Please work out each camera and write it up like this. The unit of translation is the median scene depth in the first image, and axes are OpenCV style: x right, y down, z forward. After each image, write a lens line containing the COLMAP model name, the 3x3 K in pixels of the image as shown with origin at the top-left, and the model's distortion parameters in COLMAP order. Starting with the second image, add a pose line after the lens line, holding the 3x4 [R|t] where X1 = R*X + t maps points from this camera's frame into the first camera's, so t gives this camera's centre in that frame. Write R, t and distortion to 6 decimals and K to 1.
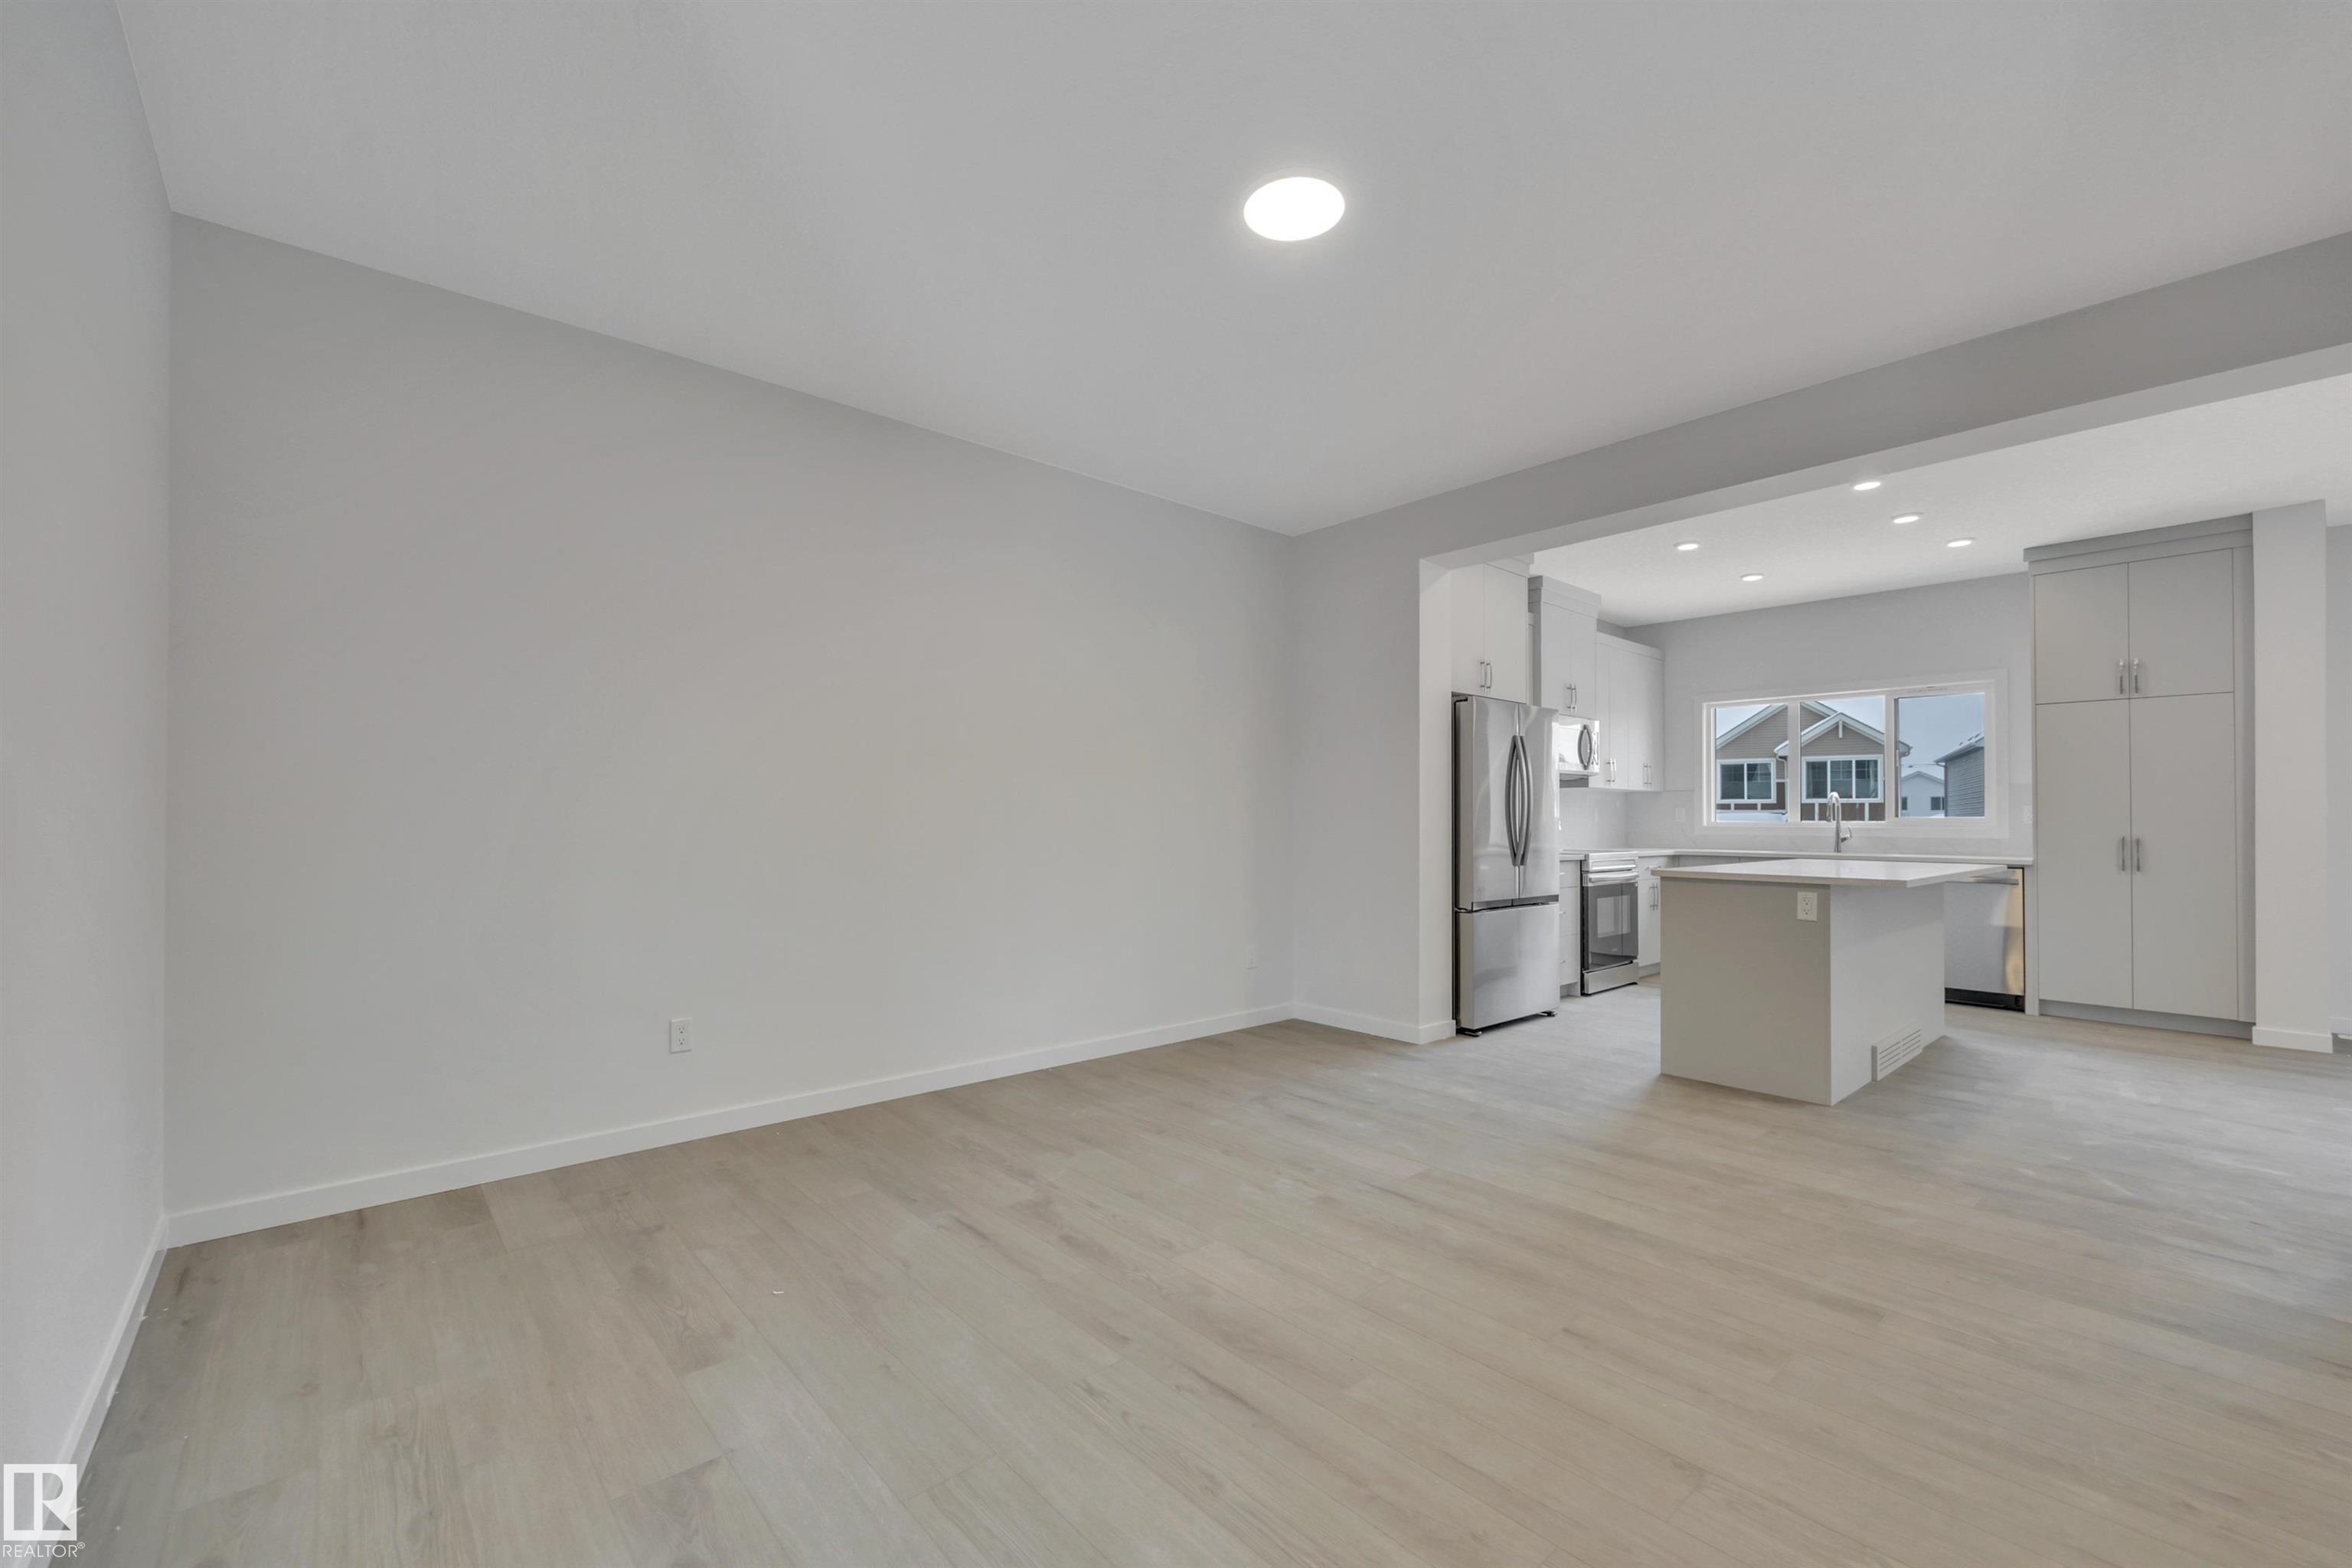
lens RADIAL K [[966.5, 0, 1171.1], [0, 966.5, 811.5], [0, 0, 1]] dist [0.001758, 0.000067]
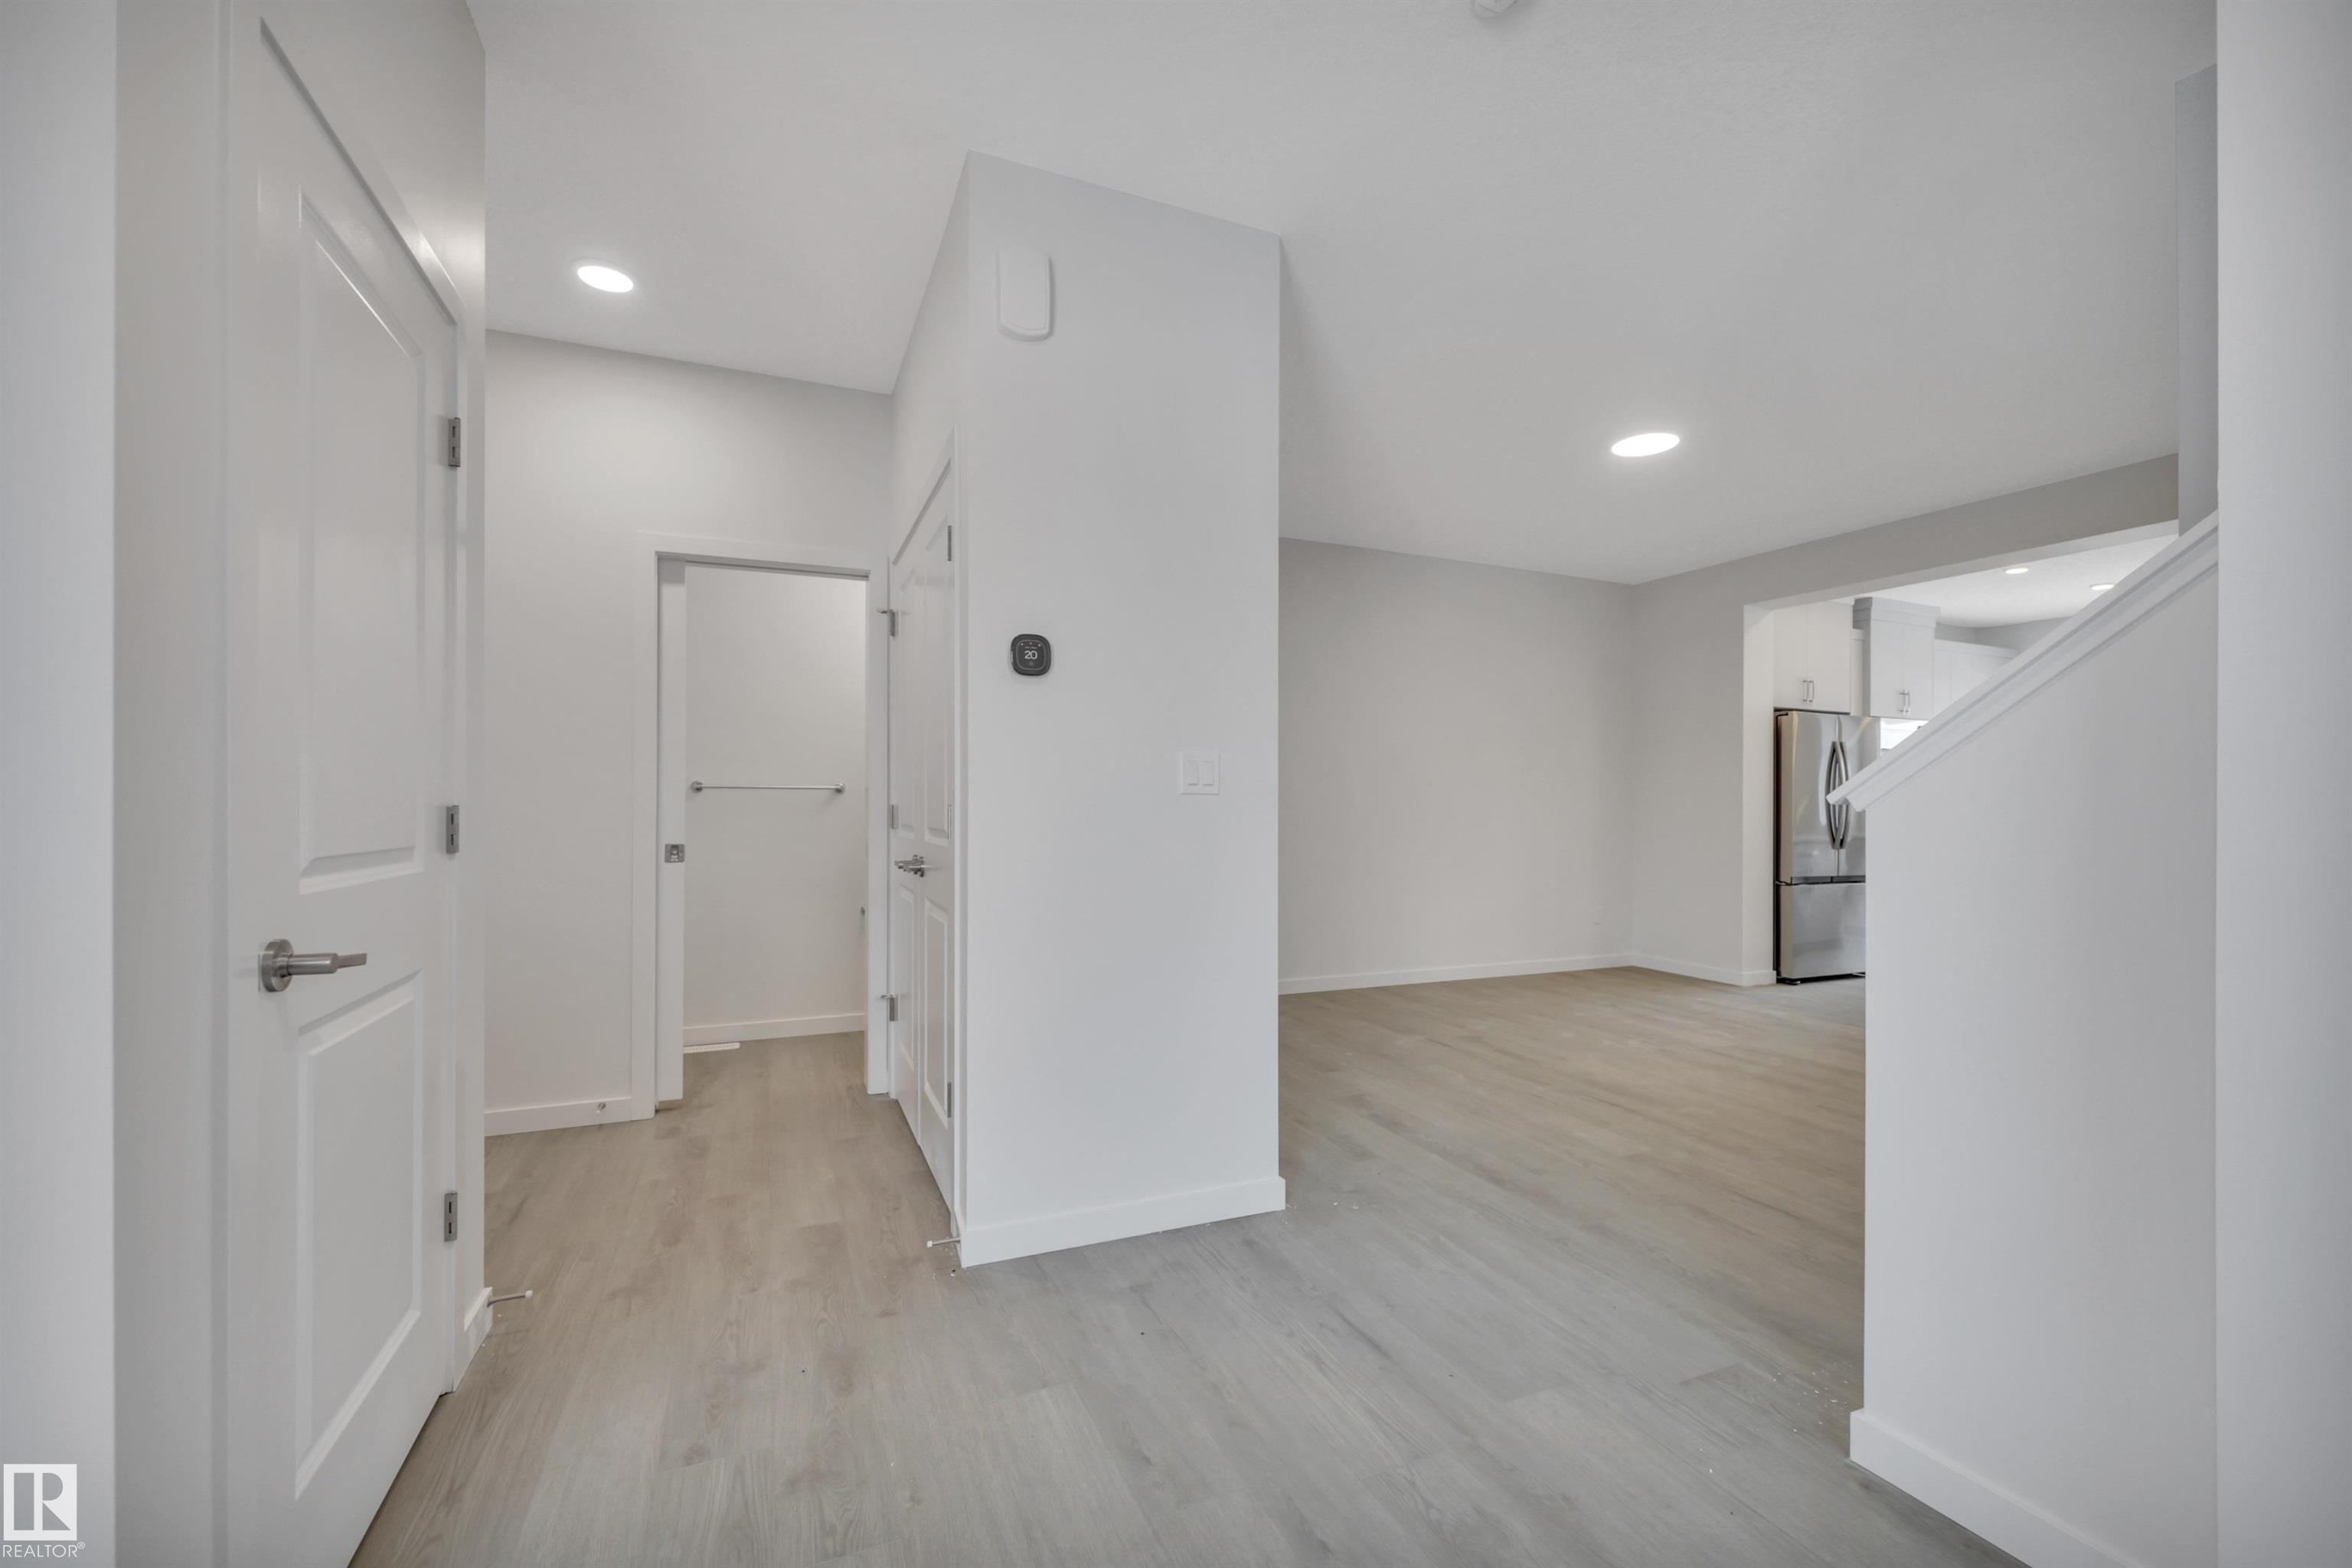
lens RADIAL K [[966.5, 0, 1171.1], [0, 966.5, 811.5], [0, 0, 1]] dist [0.001758, 0.000067]
pose [[0.953628, 0.002637, -0.300977, -0.088549], [-0.000233, 0.999968, 0.008024, -0.000096], [0.300988, -0.007582, 0.953598, -0.499405]]
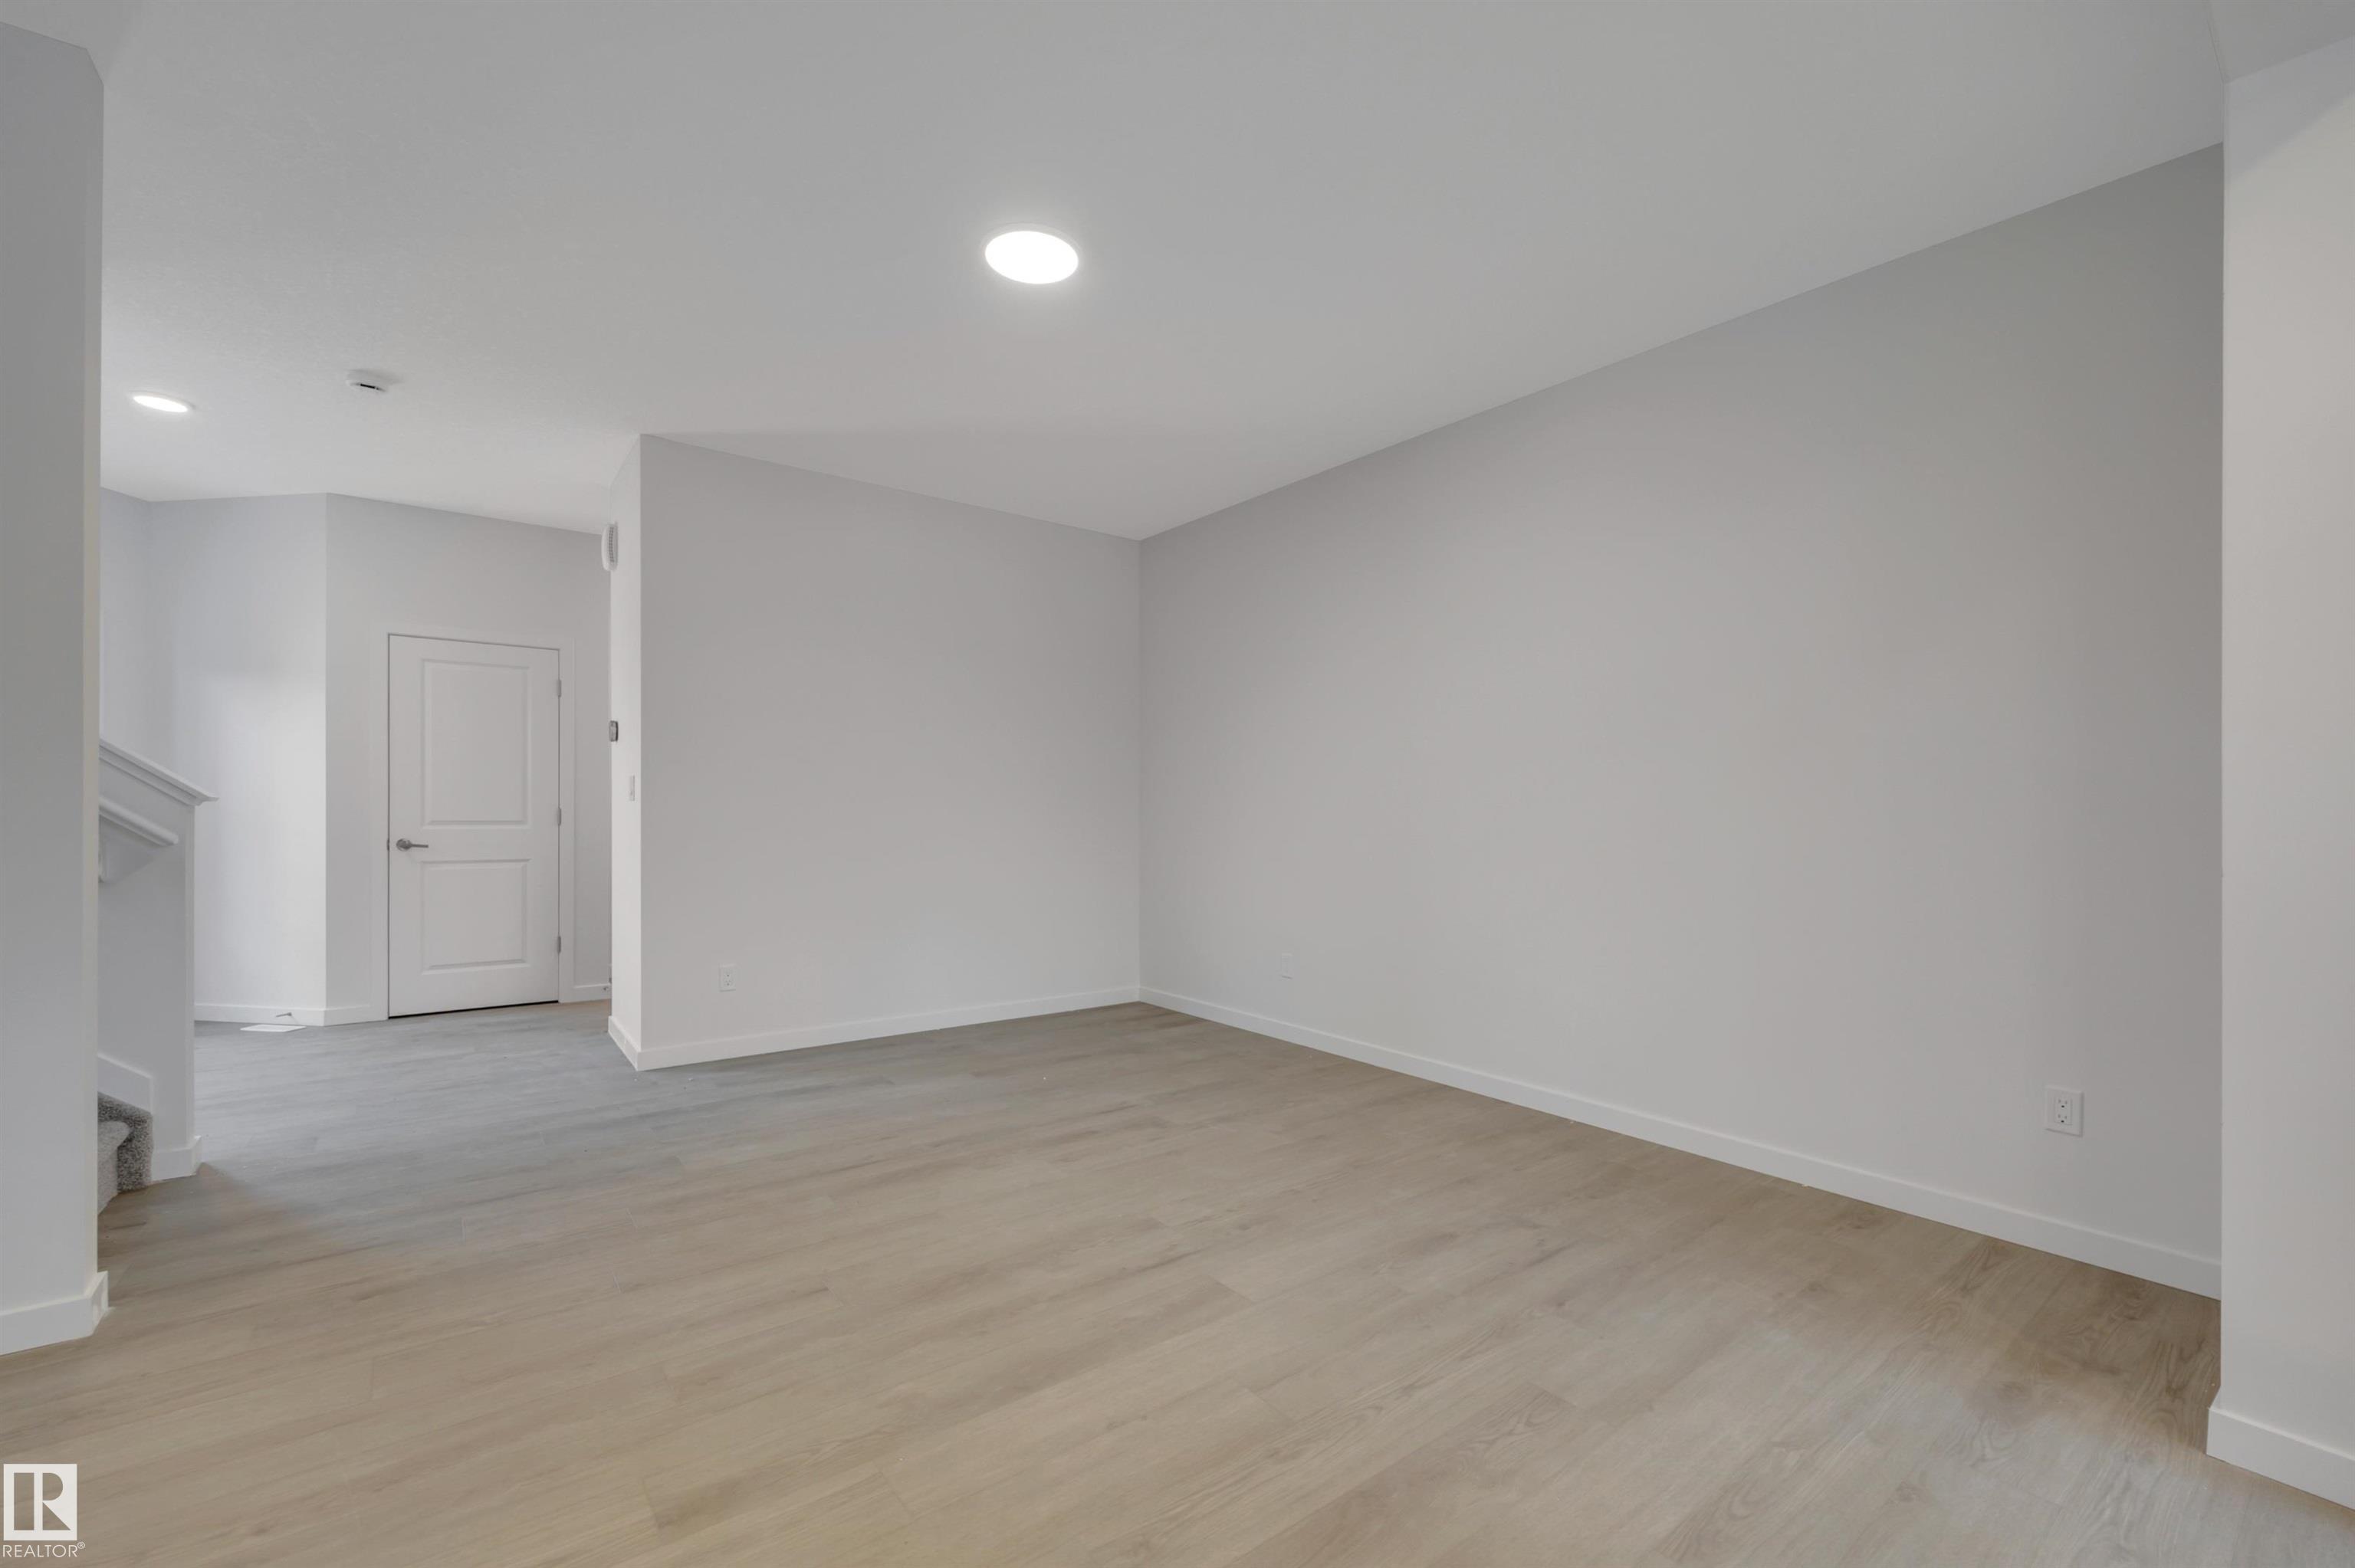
lens RADIAL K [[967.6, 0, 1172.6], [0, 967.6, 811.5], [0, 0, 1]] dist [0.001758, 0.000067]
pose [[-0.073839, -0.004276, -0.997261, 0.724198], [-0.001502, 0.999990, -0.004177, 0.008280], [0.997269, 0.001189, -0.073844, 0.732360]]
